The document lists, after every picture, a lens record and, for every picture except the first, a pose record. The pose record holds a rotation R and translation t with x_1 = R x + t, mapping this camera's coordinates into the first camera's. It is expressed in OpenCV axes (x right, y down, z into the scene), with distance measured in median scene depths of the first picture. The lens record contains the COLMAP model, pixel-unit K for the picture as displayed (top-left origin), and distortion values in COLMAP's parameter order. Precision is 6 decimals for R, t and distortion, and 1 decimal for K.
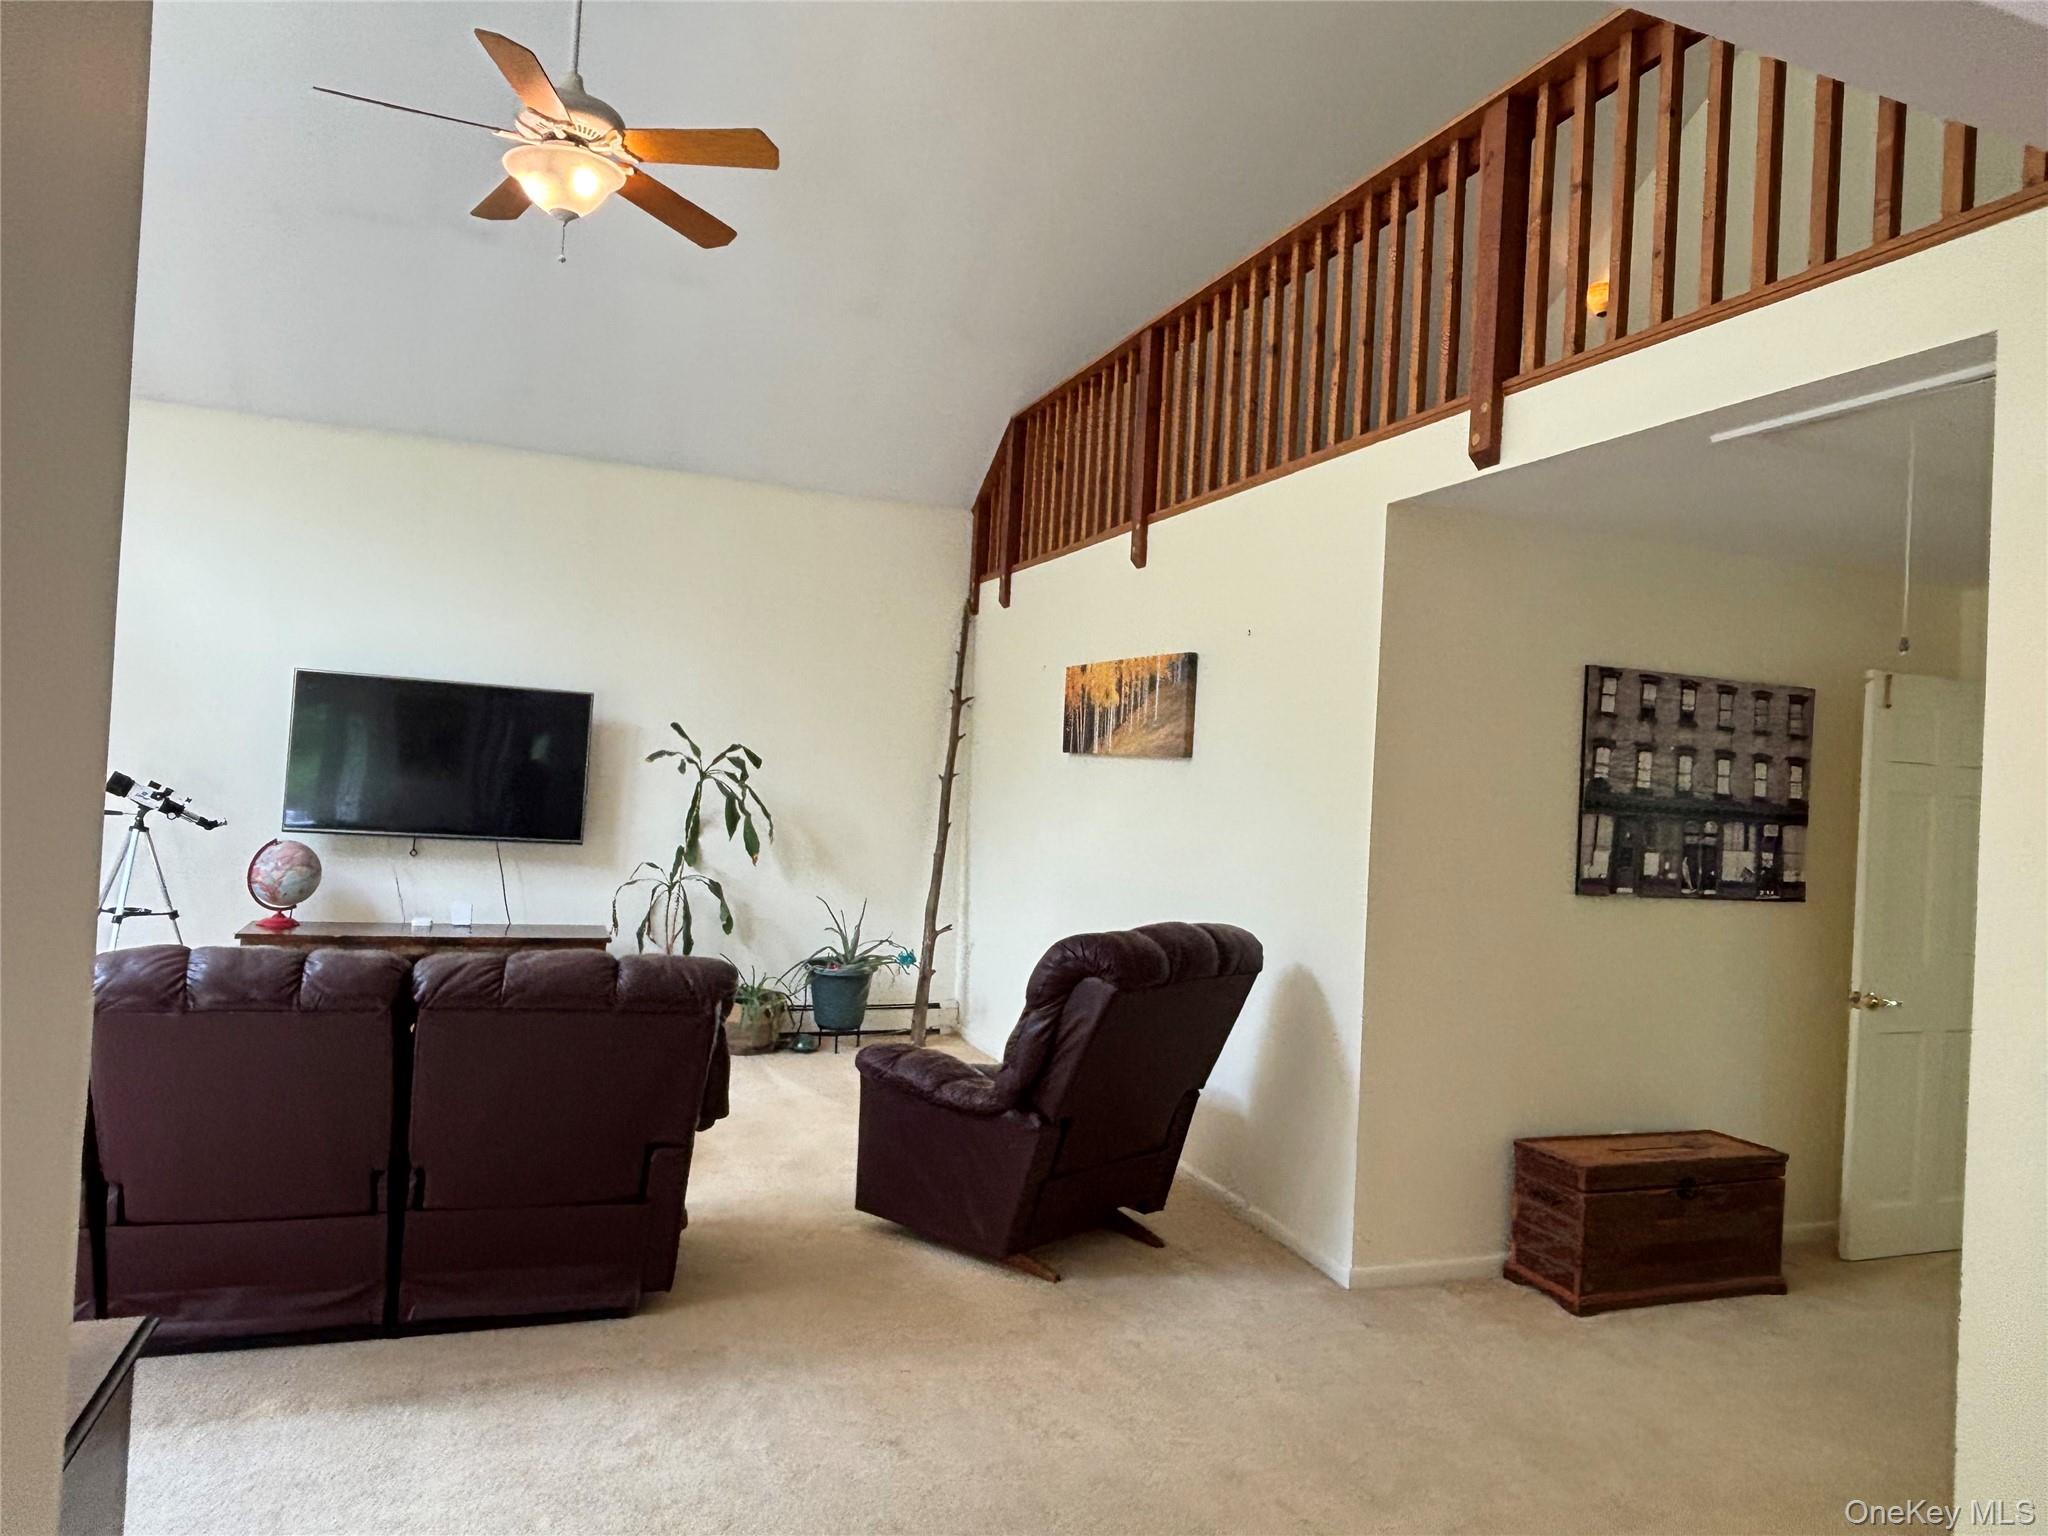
lens RADIAL K [[1319.9, 0, 1024.0], [0, 1319.9, 768.0], [0, 0, 1]] dist [0.000557, 0.000288]
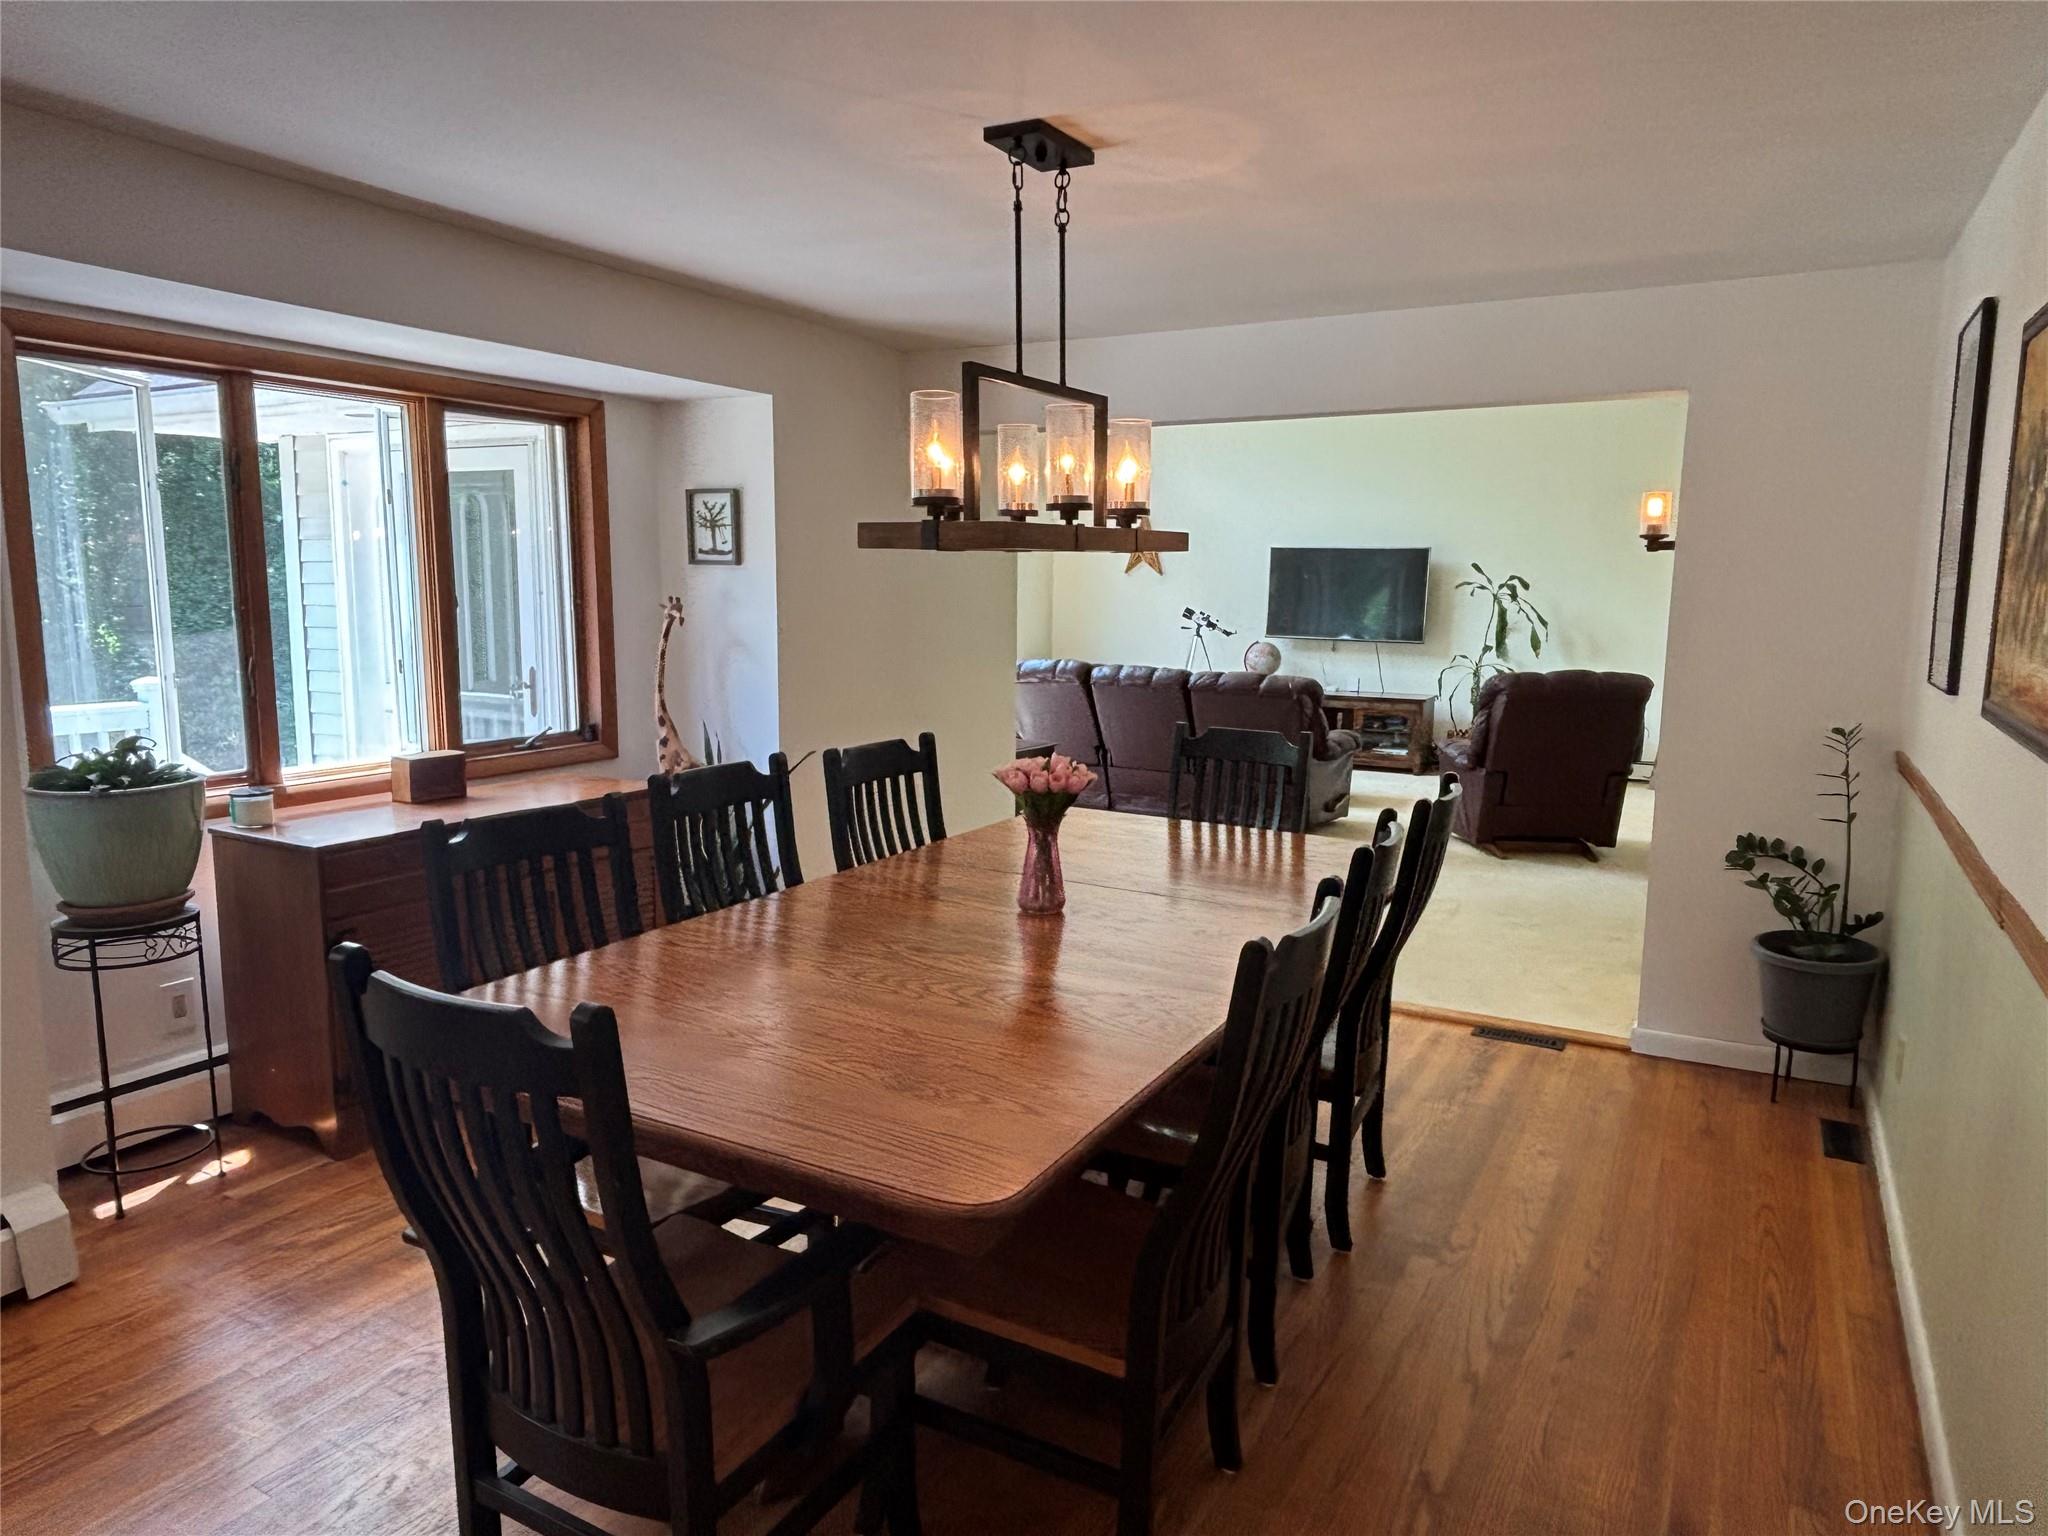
lens RADIAL K [[1319.9, 0, 1024.0], [0, 1319.9, 768.0], [0, 0, 1]] dist [0.000557, 0.000288]
pose [[0.632087, 0.057227, -0.772781, 0.614904], [0.035546, 0.994078, 0.102689, 0.026451], [0.774082, -0.092378, 0.626310, -0.401945]]
